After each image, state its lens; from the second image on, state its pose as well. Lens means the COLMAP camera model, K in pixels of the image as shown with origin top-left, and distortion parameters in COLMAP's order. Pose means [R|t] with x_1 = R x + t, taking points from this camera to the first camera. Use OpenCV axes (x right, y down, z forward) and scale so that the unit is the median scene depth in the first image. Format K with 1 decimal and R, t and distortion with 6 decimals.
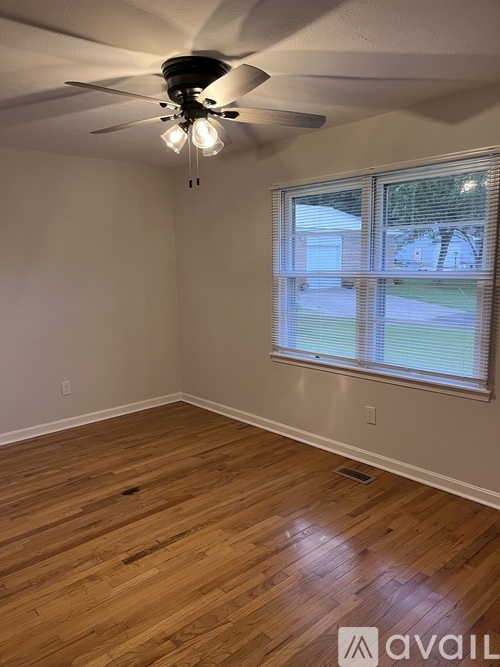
lens RADIAL K [[503.3, 0, 250.0], [0, 503.3, 333.5], [0, 0, 1]] dist [0.002945, 0.000368]
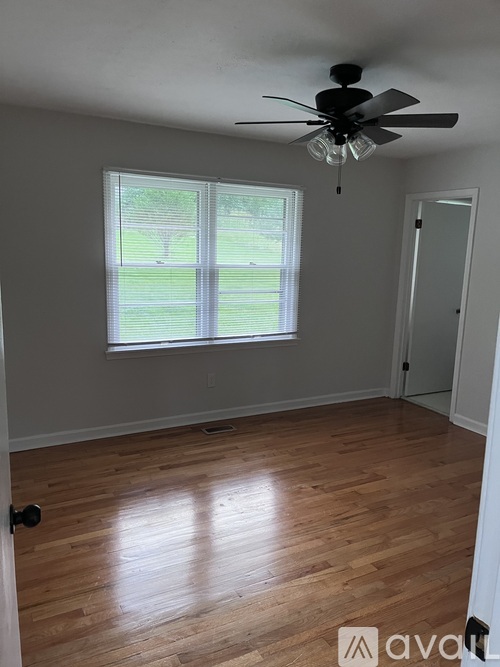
lens RADIAL K [[503.3, 0, 250.0], [0, 503.3, 333.5], [0, 0, 1]] dist [0.002945, 0.000368]
pose [[0.234662, -0.120082, 0.964632, -0.902505], [0.115641, 0.988742, 0.094952, -0.055943], [-0.965174, 0.089269, 0.245906, 0.591359]]
